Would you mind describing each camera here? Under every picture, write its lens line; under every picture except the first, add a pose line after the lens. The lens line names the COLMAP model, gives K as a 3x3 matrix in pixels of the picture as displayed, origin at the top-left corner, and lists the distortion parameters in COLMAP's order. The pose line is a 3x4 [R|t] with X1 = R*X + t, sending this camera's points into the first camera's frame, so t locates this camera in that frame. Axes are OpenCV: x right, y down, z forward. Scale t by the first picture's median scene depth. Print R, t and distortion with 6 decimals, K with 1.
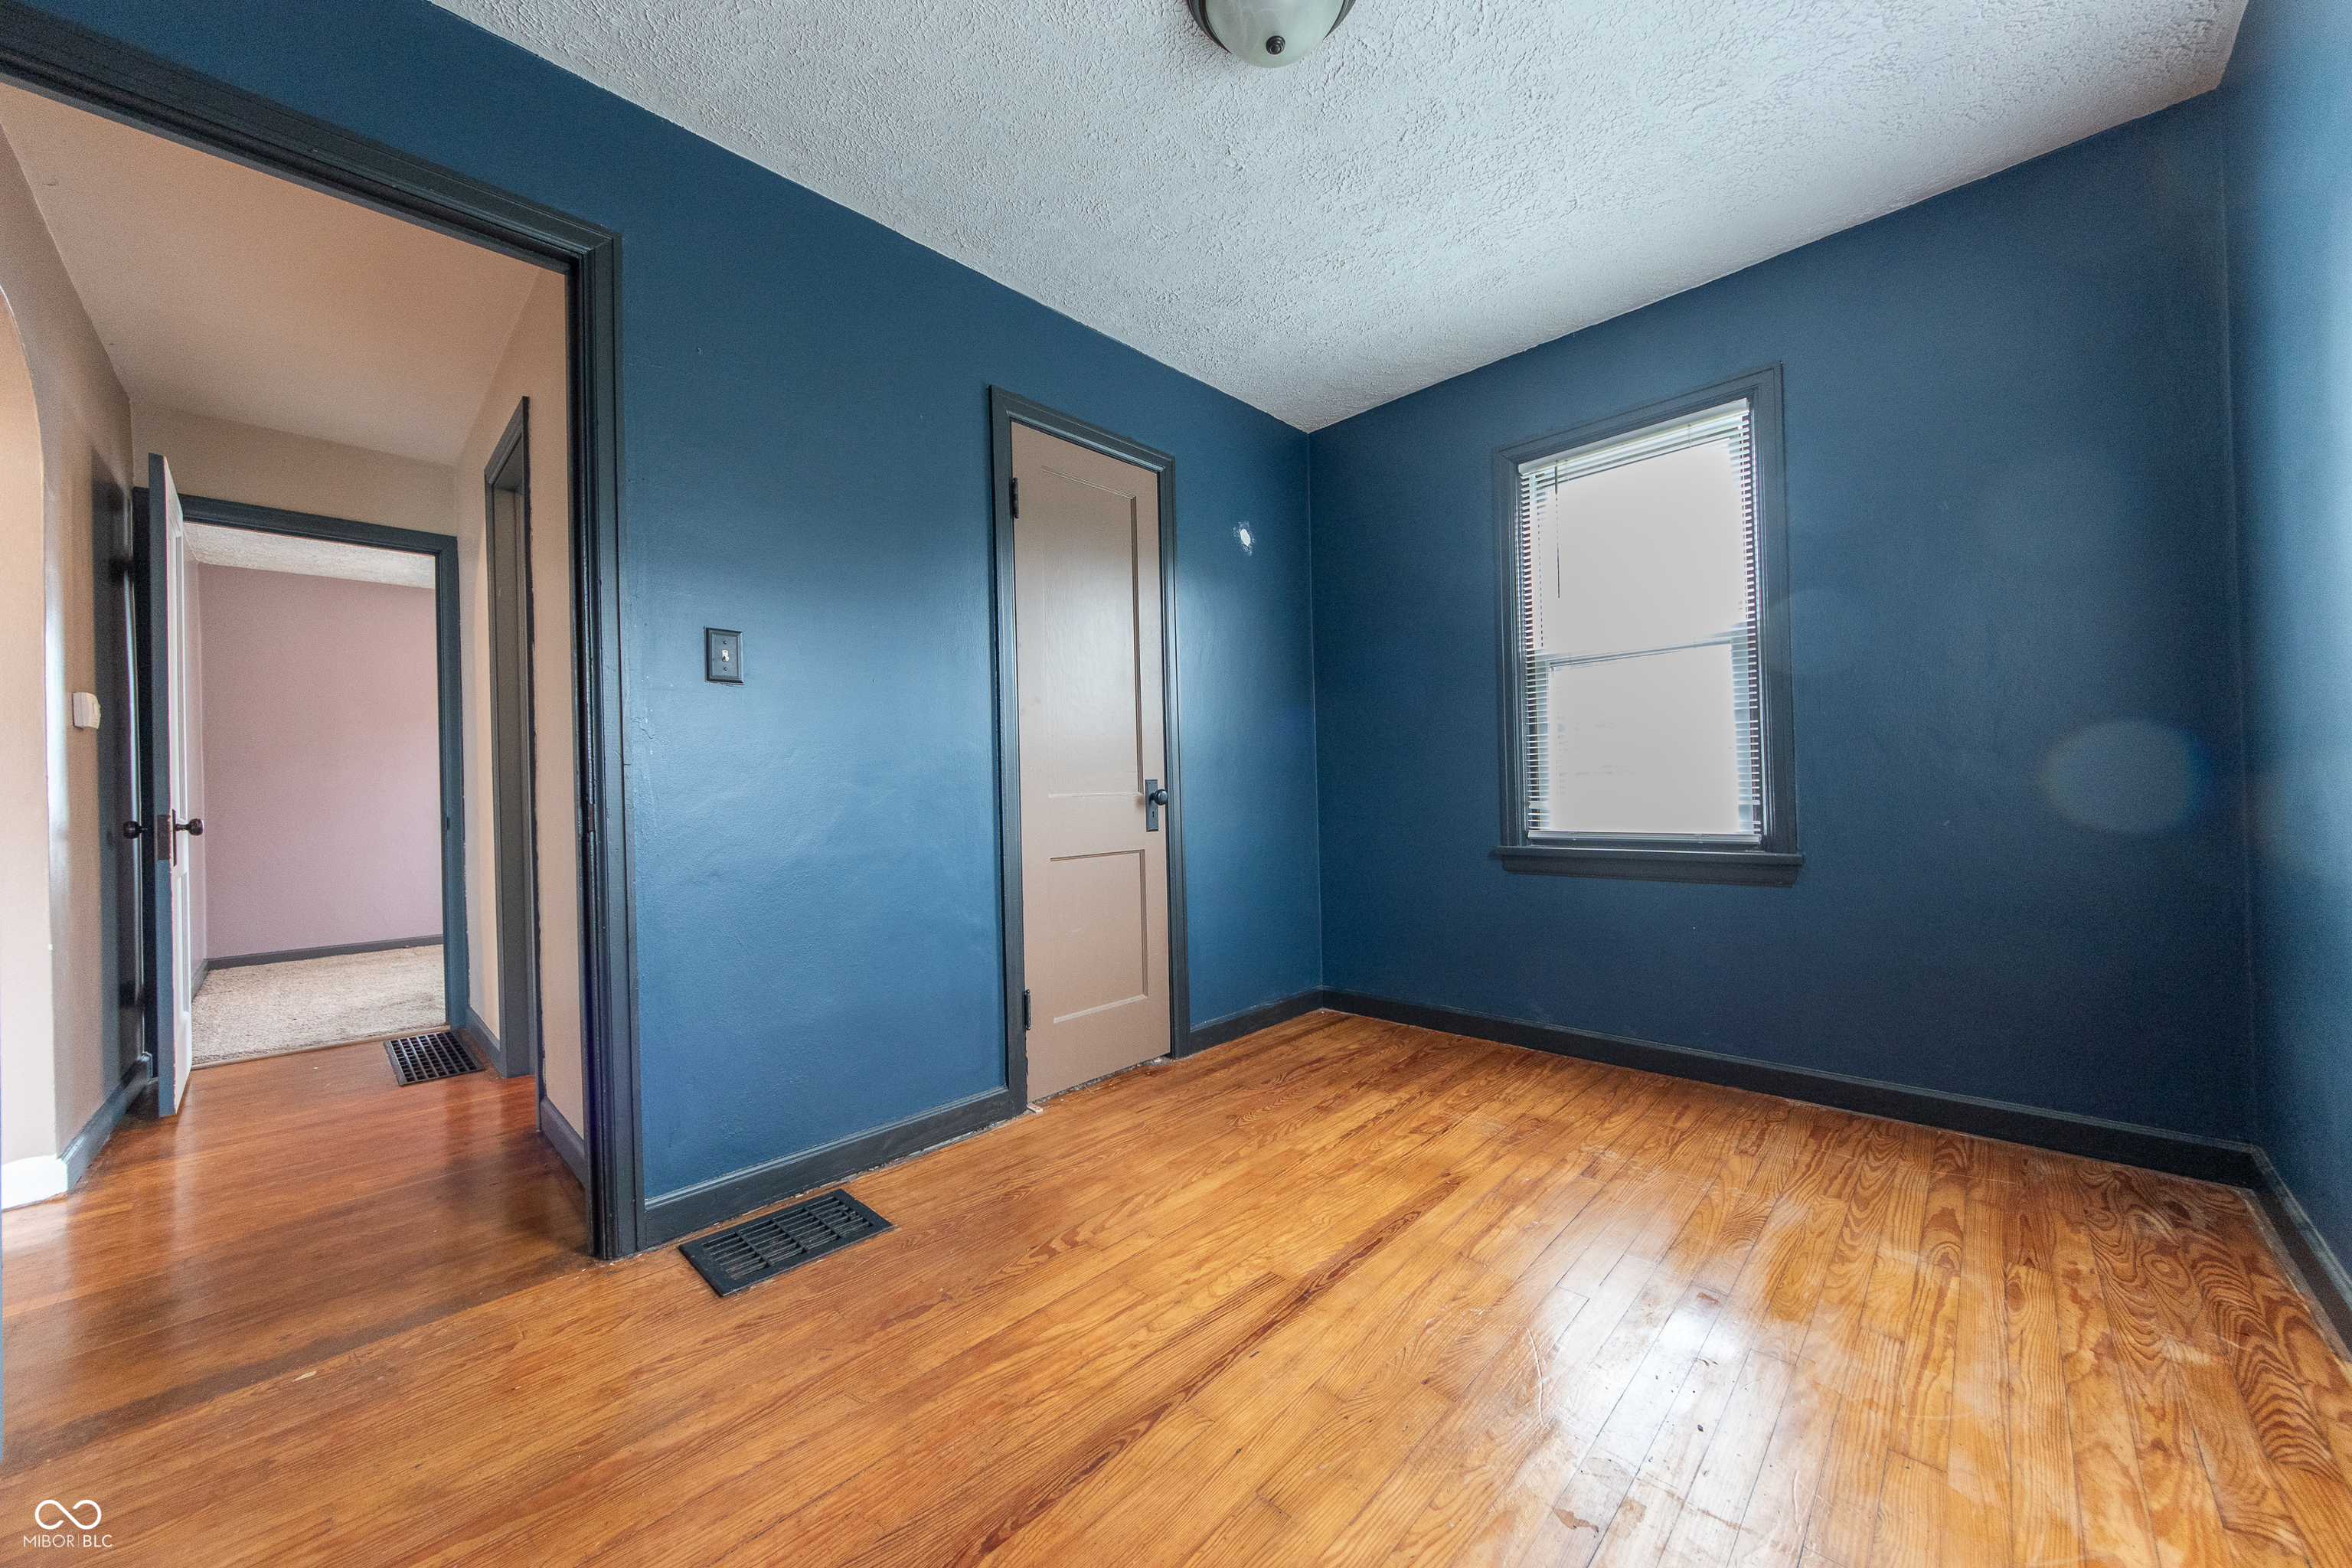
lens RADIAL K [[844.3, 0, 1179.1], [0, 844.3, 787.7], [0, 0, 1]] dist [0.005087, -0.000427]
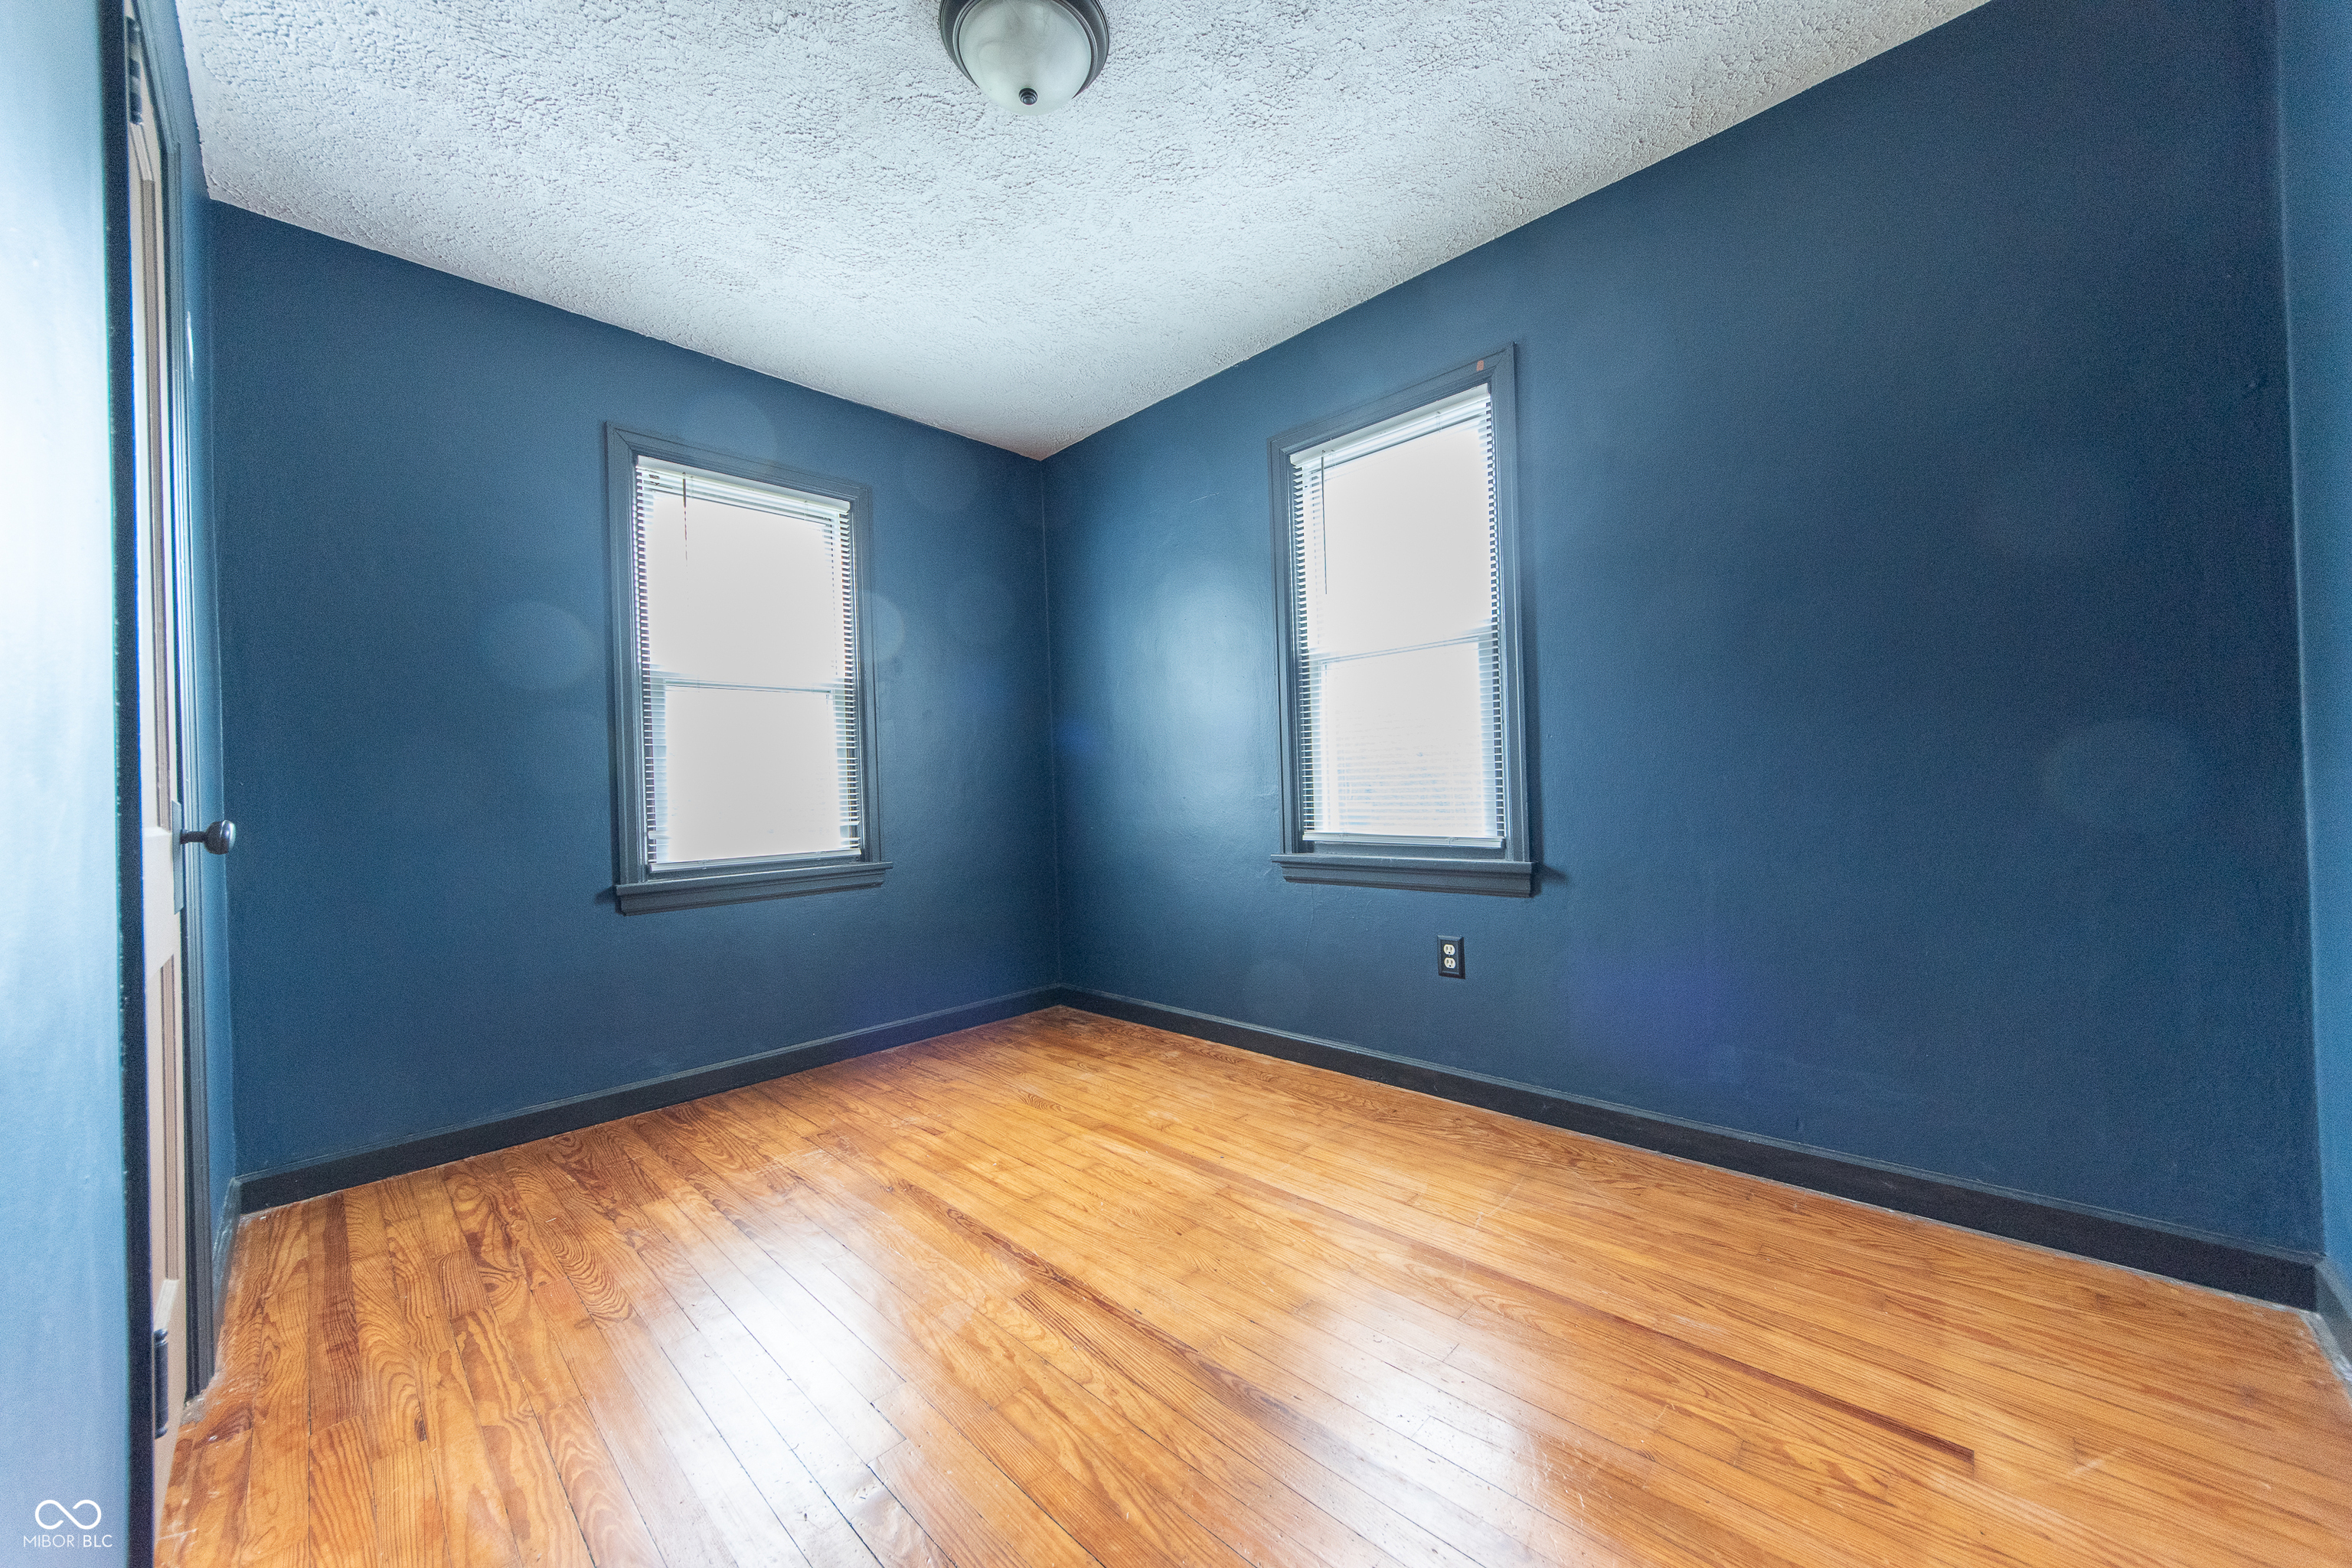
lens RADIAL K [[844.3, 0, 1178.9], [0, 844.3, 787.2], [0, 0, 1]] dist [0.005087, -0.000427]
pose [[0.001977, 0.030012, 0.999548, -0.589304], [0.031475, 0.999052, -0.030059, 0.017472], [-0.999503, 0.031520, 0.001031, 0.535345]]
